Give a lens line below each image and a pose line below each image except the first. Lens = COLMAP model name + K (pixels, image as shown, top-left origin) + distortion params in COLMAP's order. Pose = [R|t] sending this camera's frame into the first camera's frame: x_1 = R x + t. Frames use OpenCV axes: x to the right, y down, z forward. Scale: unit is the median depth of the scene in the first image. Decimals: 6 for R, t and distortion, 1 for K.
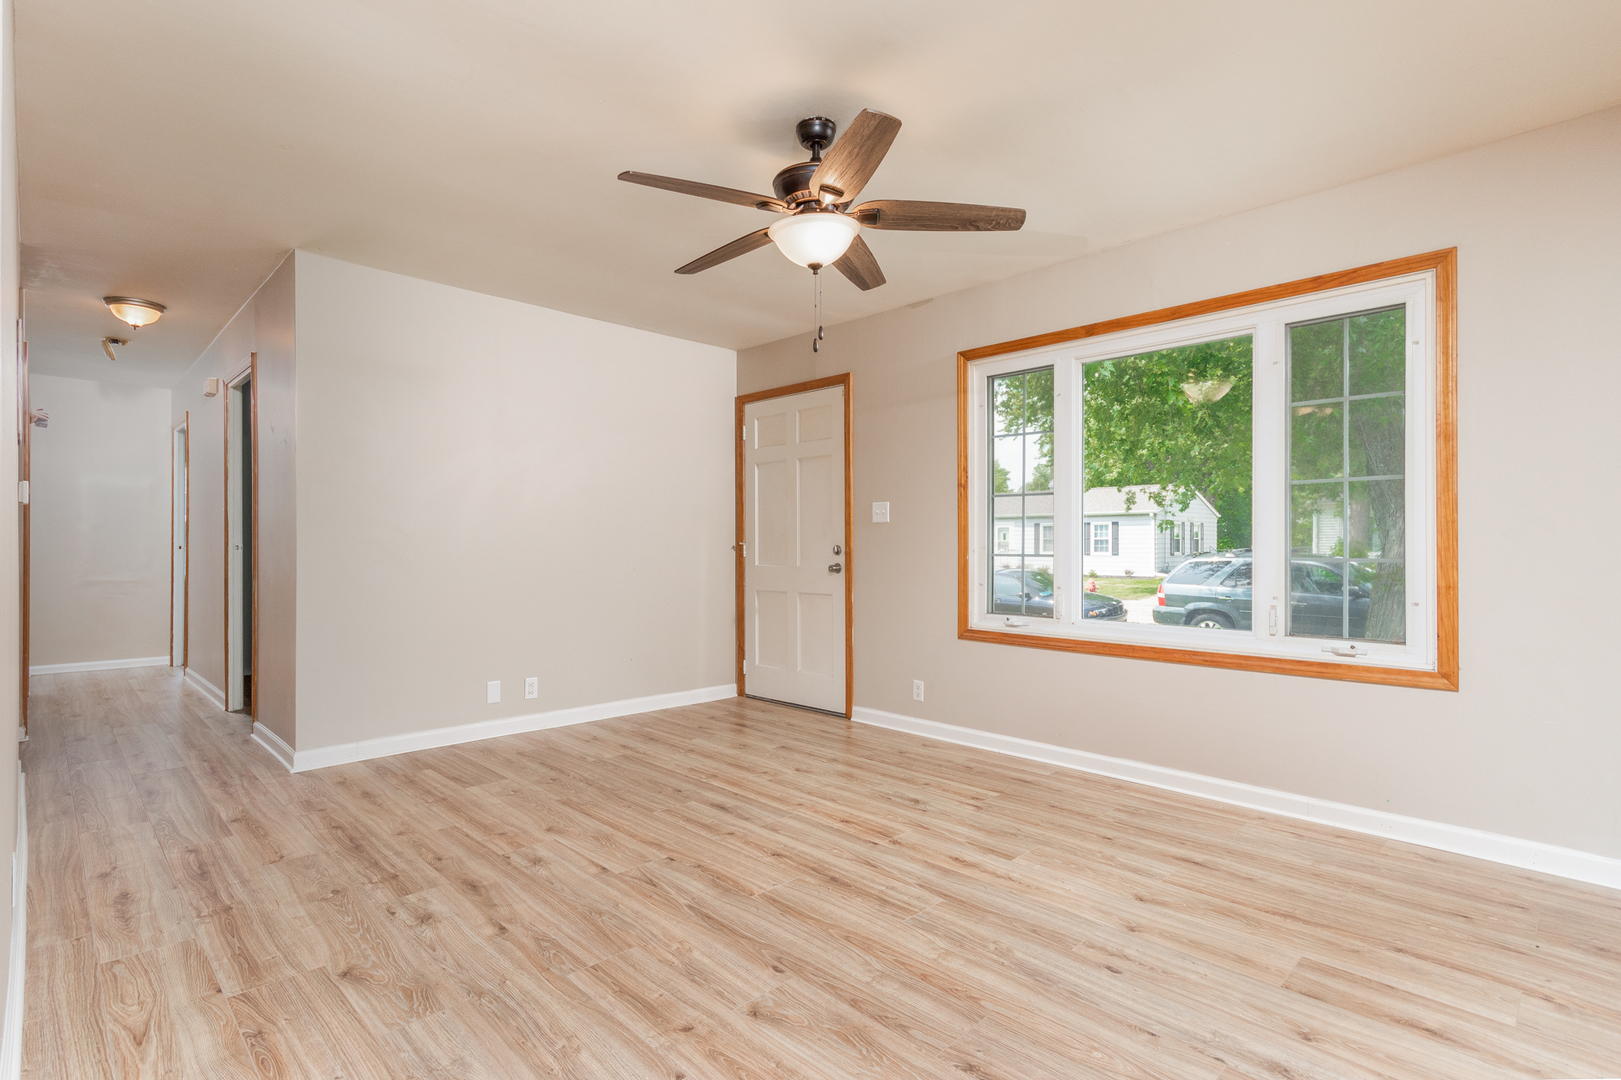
lens RADIAL K [[742.8, 0, 812.6], [0, 742.8, 541.5], [0, 0, 1]] dist [-0.005242, 0.000795]
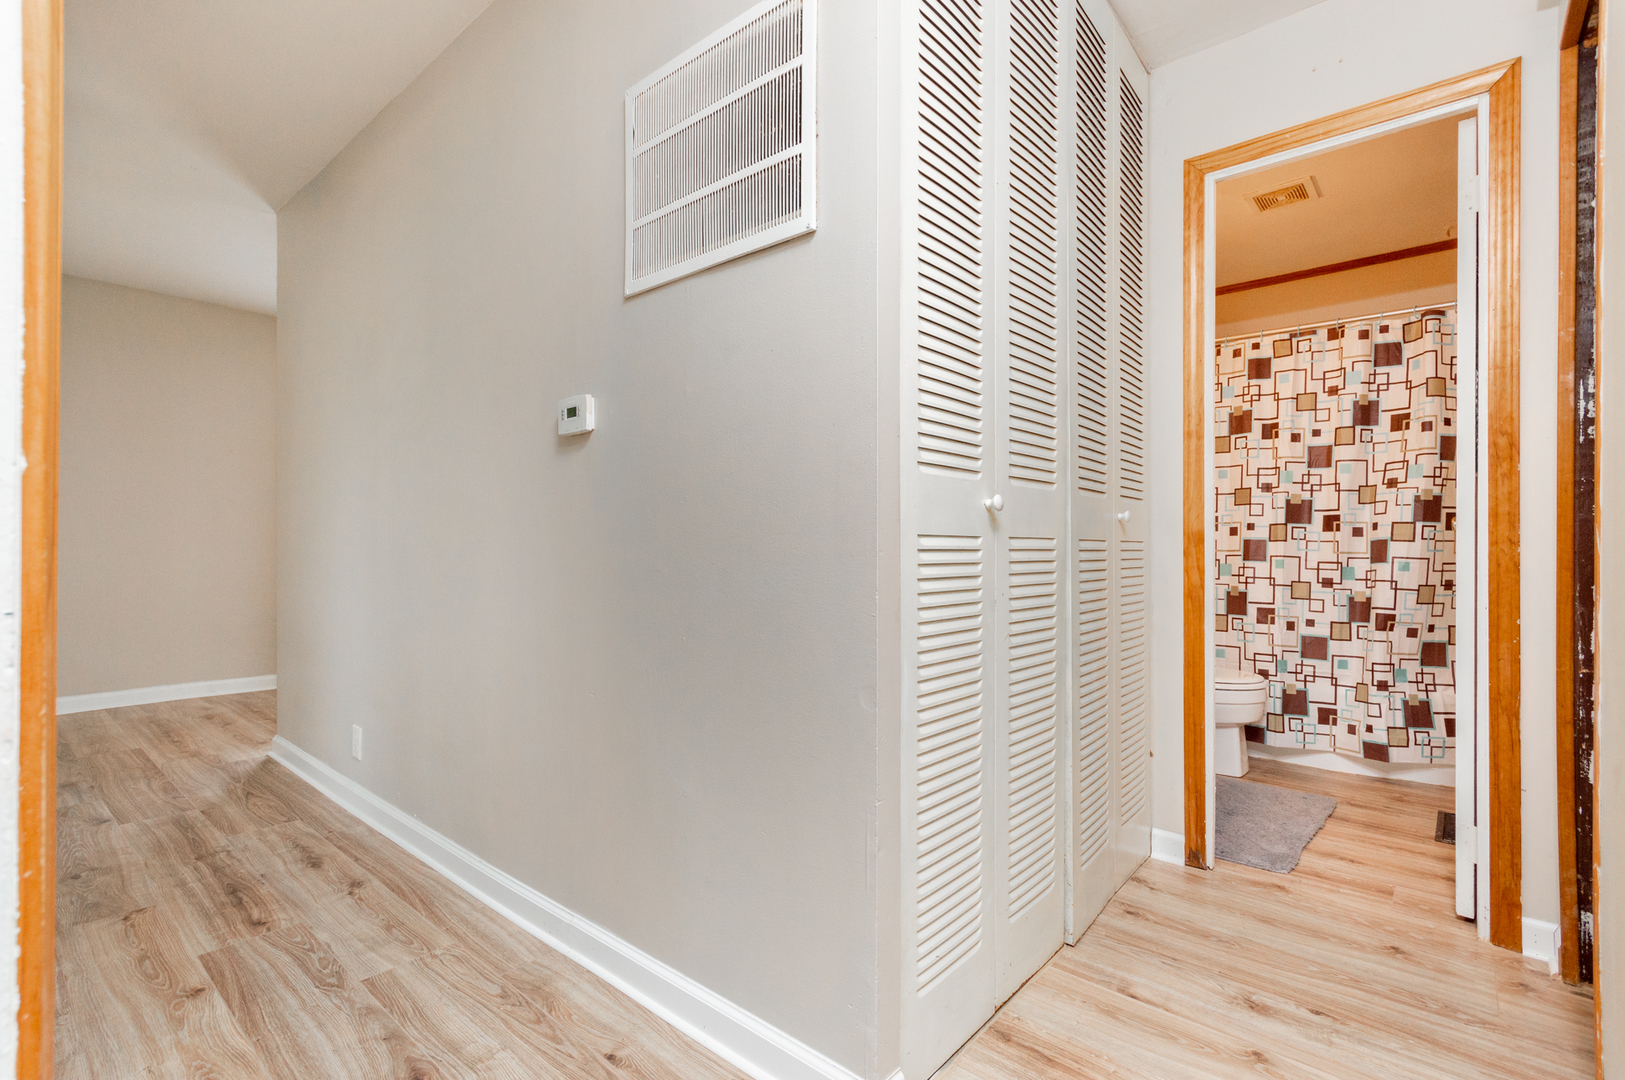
lens RADIAL K [[744.7, 0, 822.0], [0, 744.7, 546.0], [0, 0, 1]] dist [-0.005242, 0.000795]
pose [[-0.998816, -0.002701, -0.048565, -1.514517], [-0.002768, 0.999995, 0.001321, 0.070731], [0.048561, 0.001454, -0.998819, 1.955923]]
